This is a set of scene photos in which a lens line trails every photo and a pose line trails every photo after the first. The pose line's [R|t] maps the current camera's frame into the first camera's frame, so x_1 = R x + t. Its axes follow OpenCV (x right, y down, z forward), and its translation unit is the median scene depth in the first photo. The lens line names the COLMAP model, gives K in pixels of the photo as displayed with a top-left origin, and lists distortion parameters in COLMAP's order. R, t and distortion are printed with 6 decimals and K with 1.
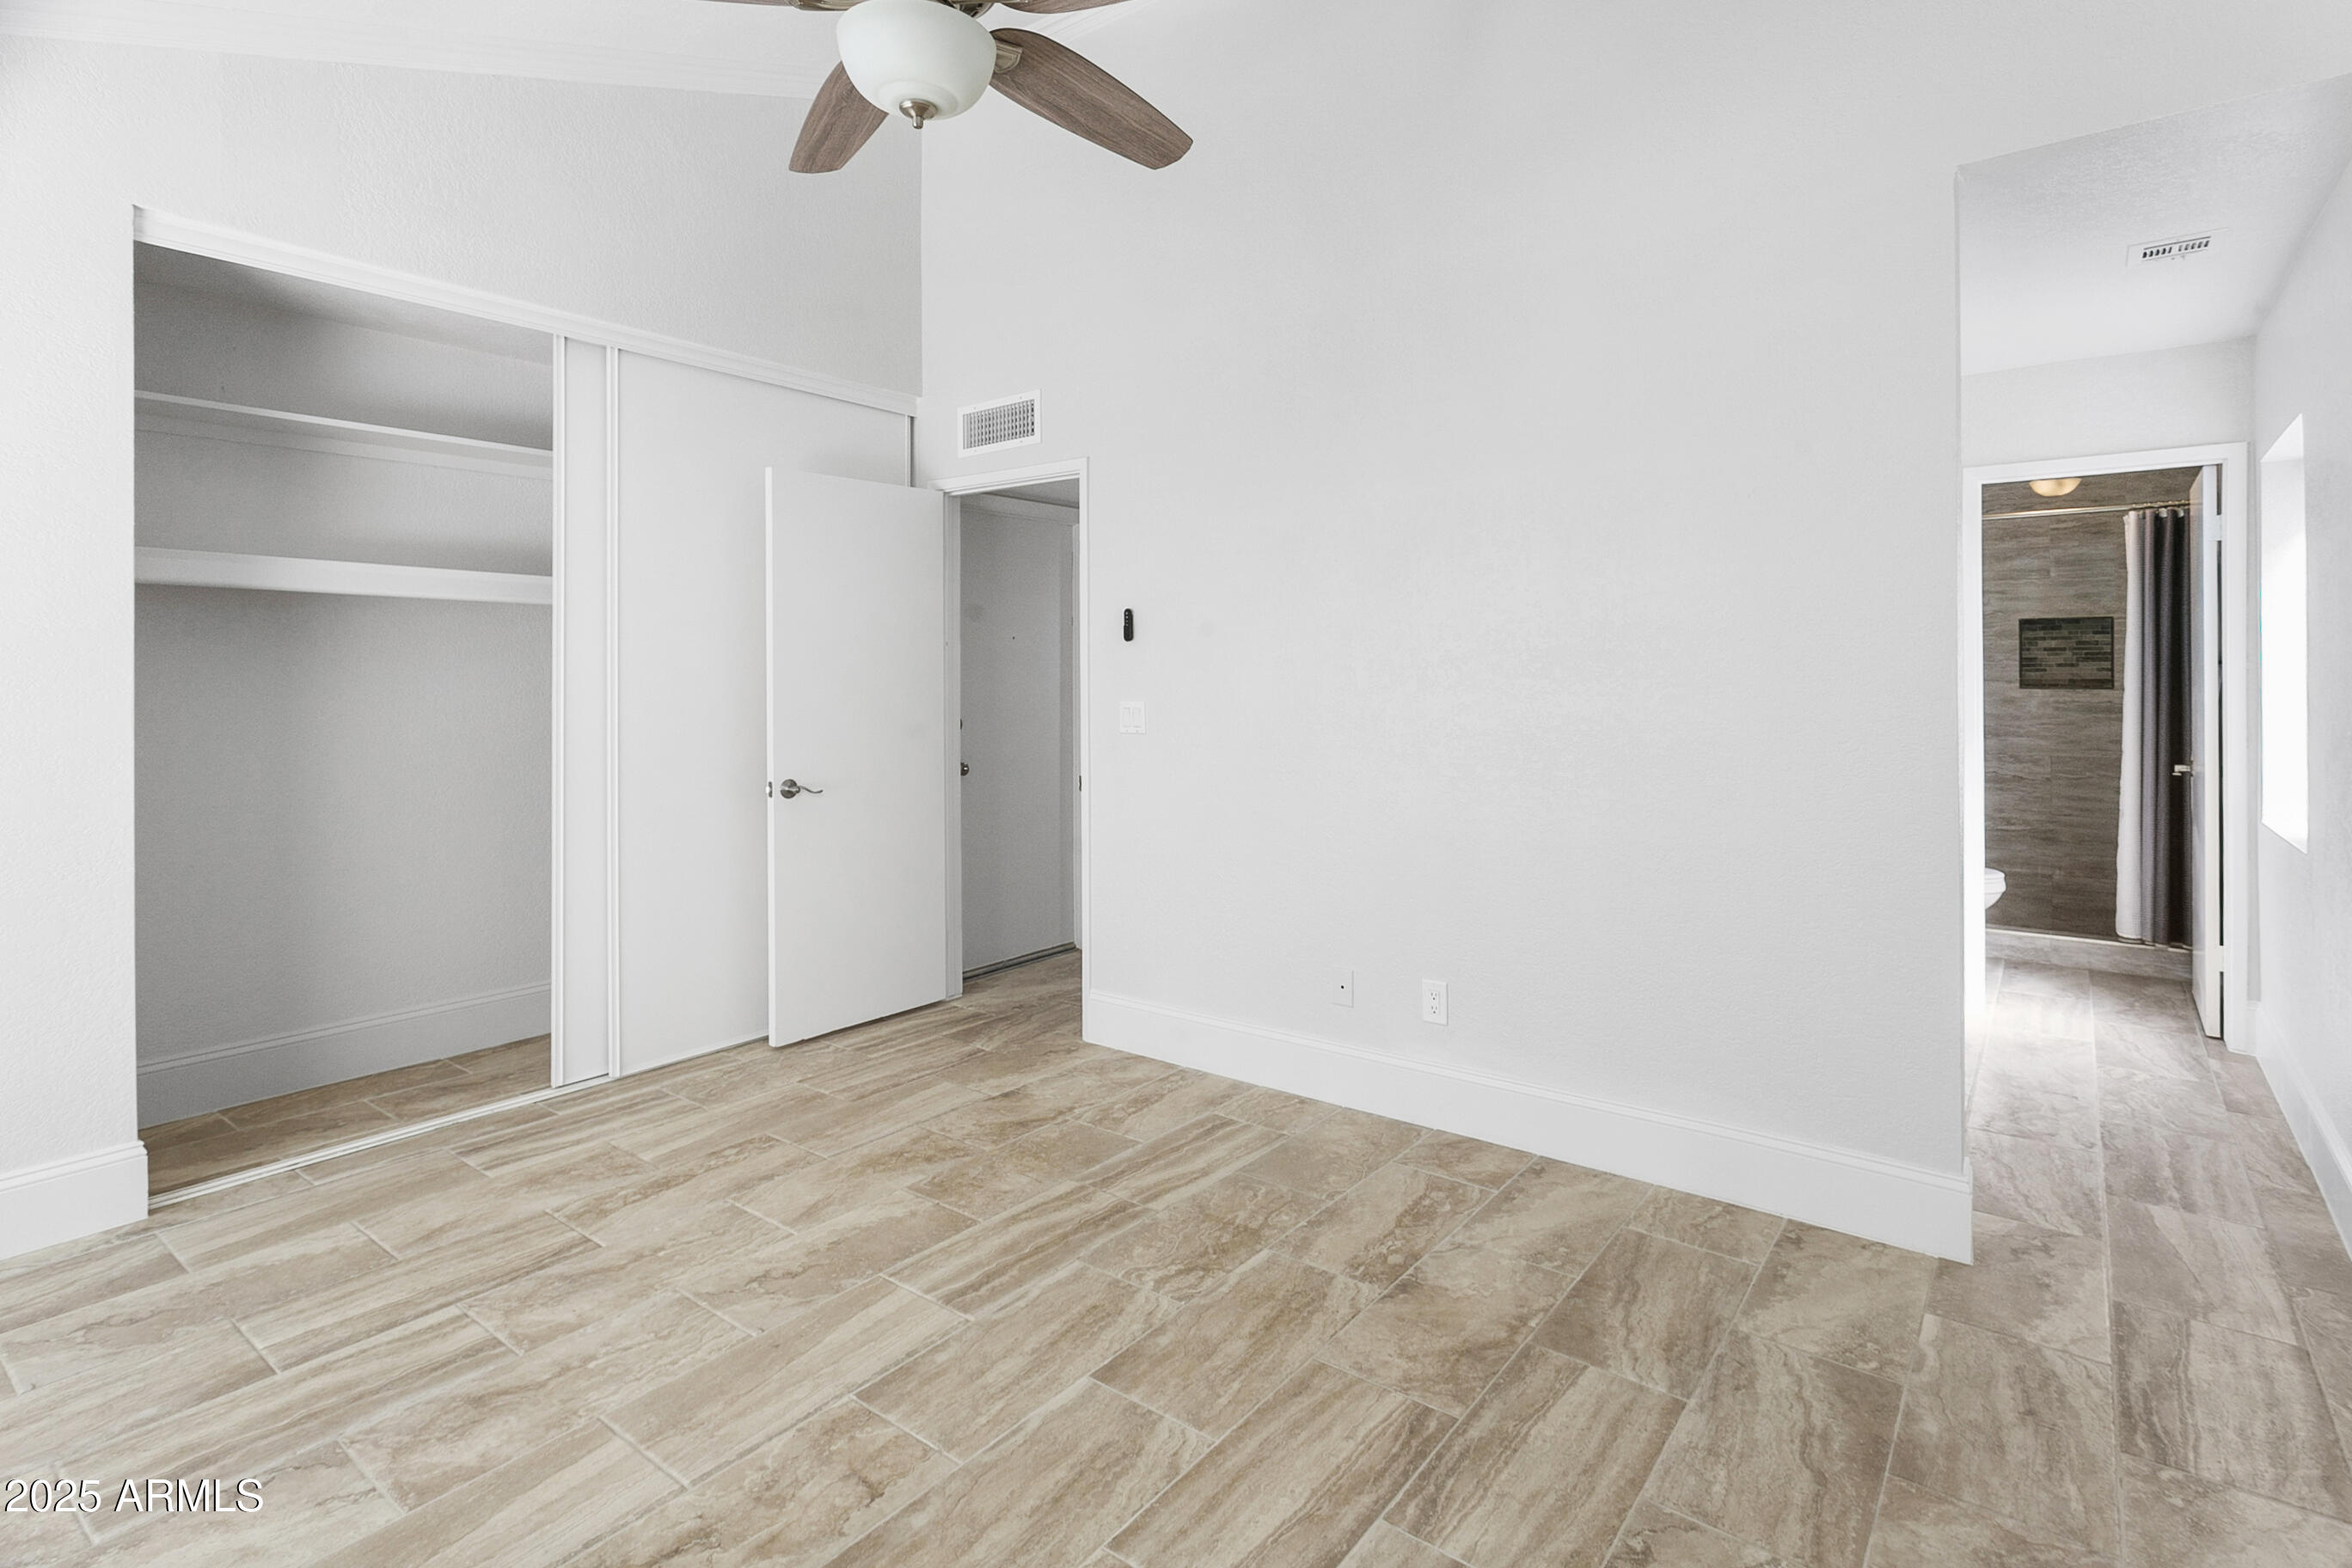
lens RADIAL K [[1157.5, 0, 1183.4], [0, 1157.5, 695.9], [0, 0, 1]] dist [0.000189, 0.000178]
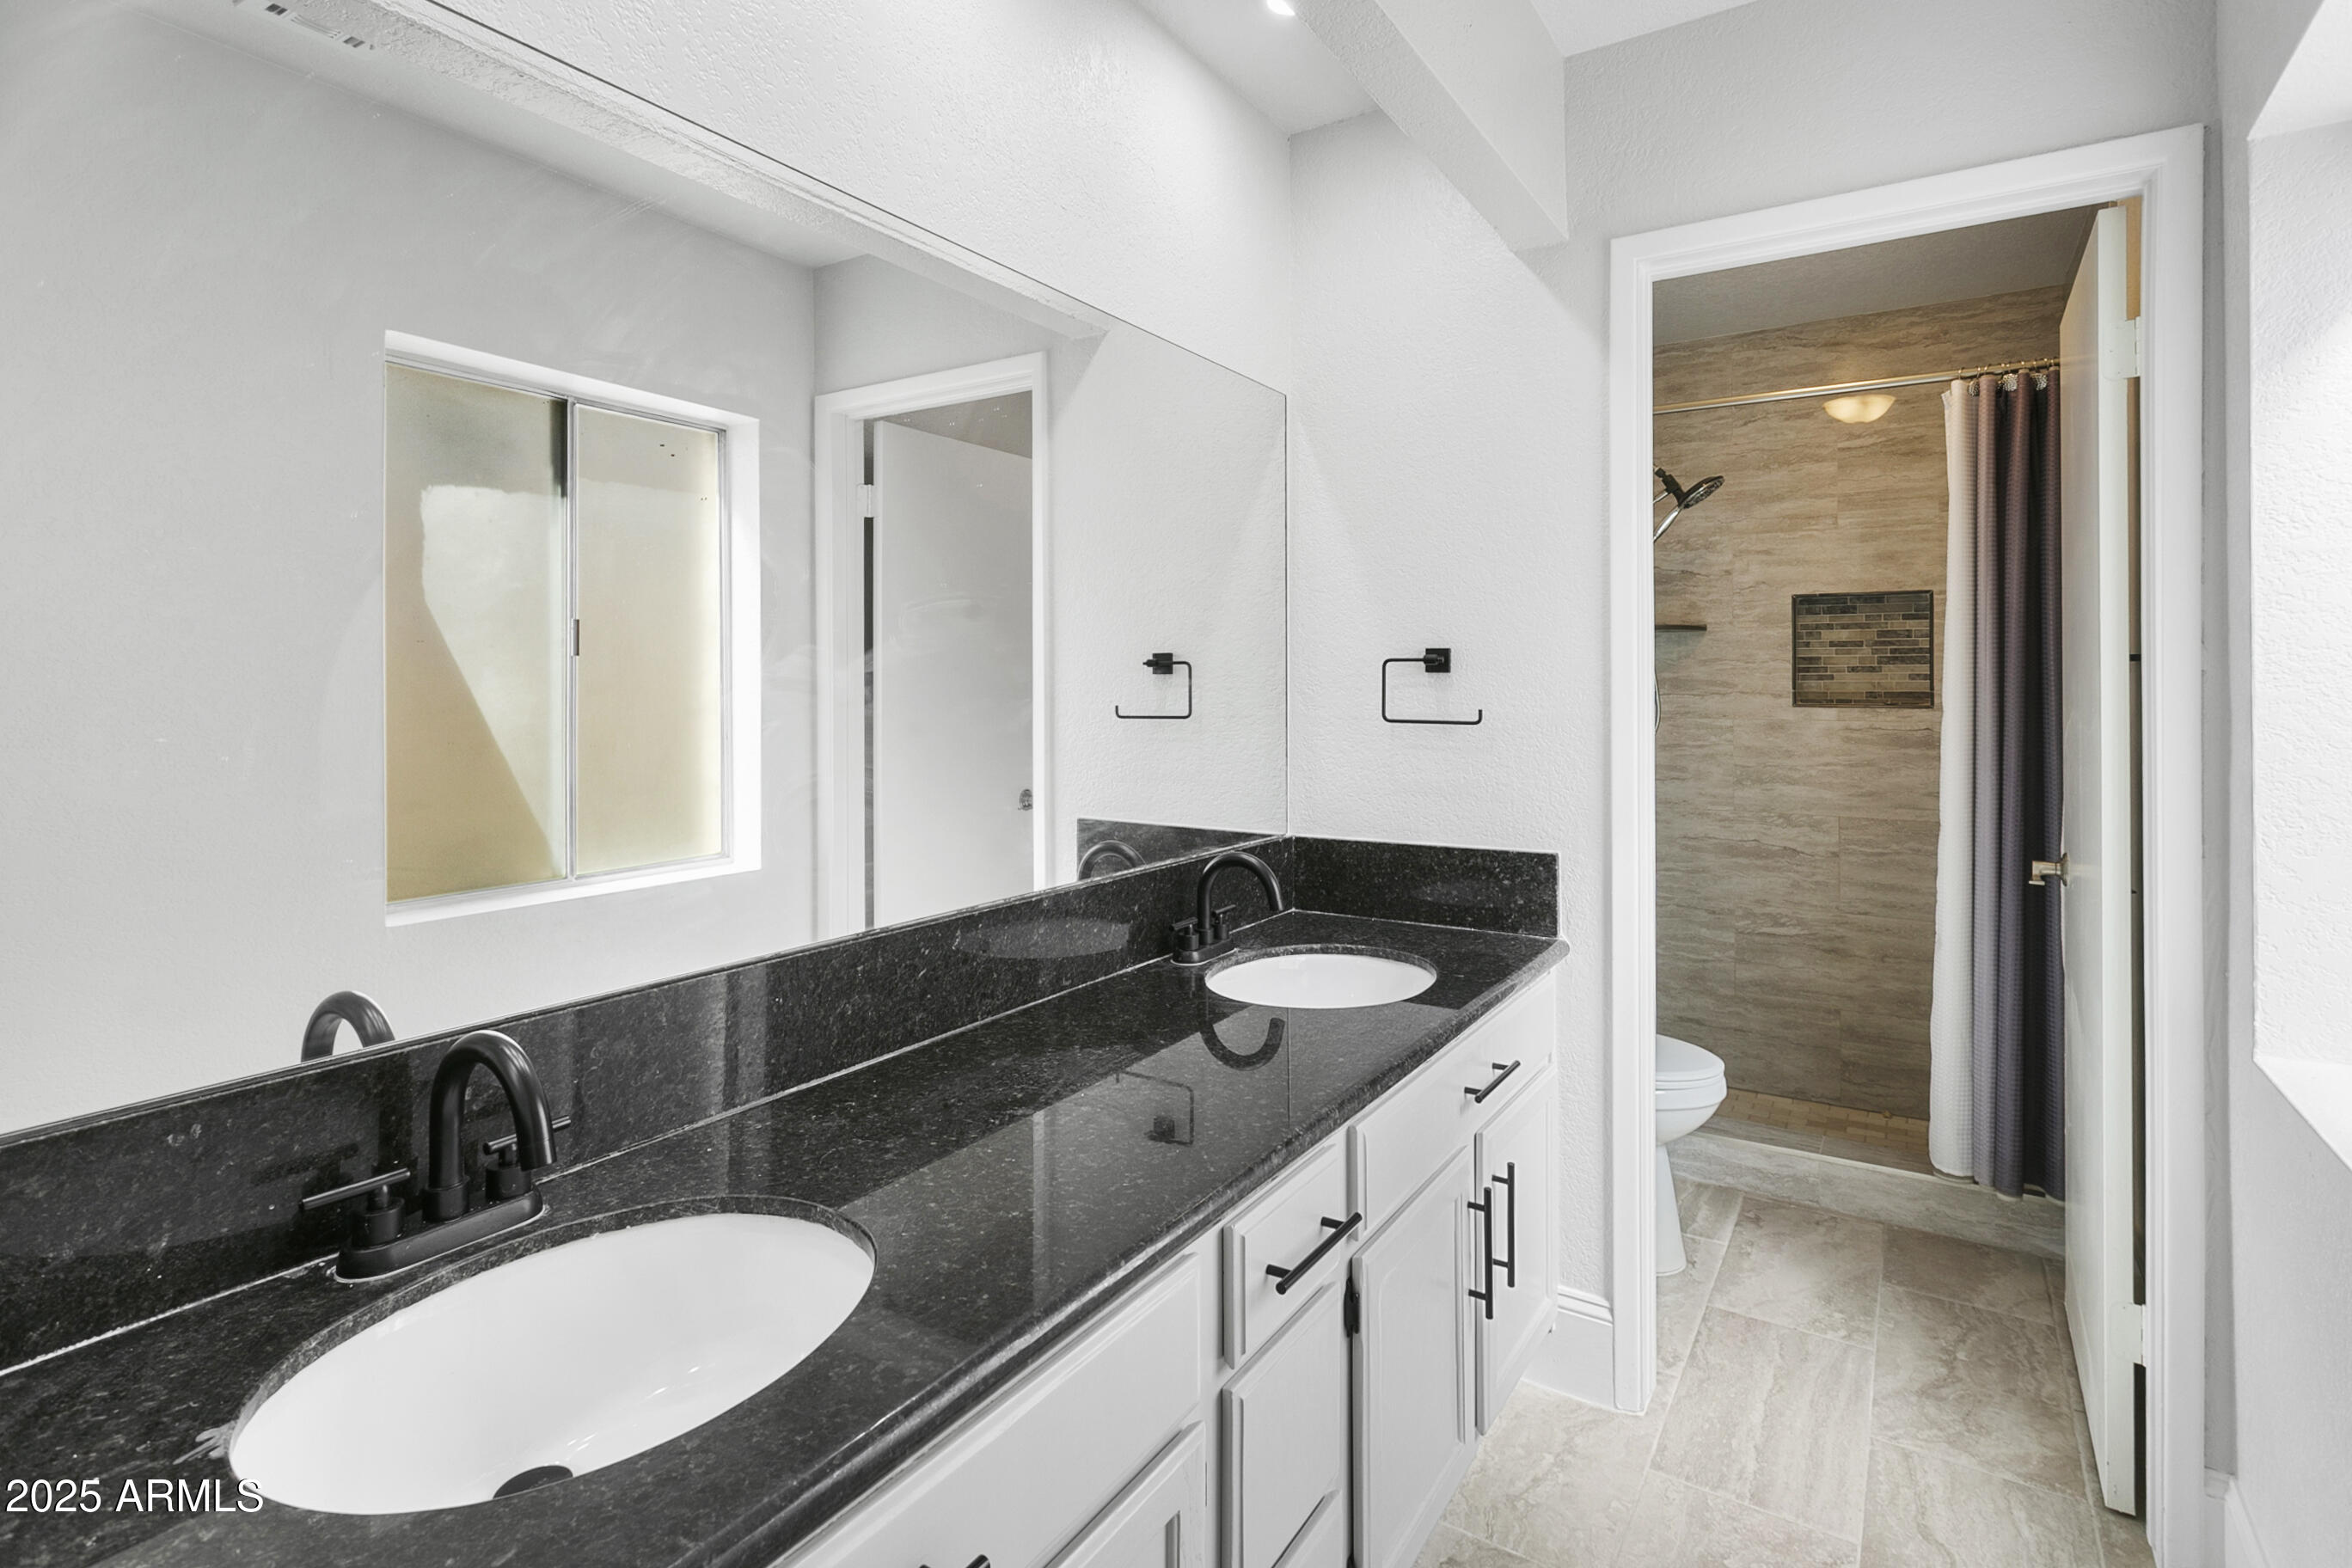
lens RADIAL K [[1157.5, 0, 1183.4], [0, 1157.5, 695.9], [0, 0, 1]] dist [0.000189, 0.000178]
pose [[0.996396, 0.003730, 0.084746, 0.436583], [-0.003391, 0.999986, -0.004142, -0.010775], [-0.084761, 0.003839, 0.996394, 0.518938]]
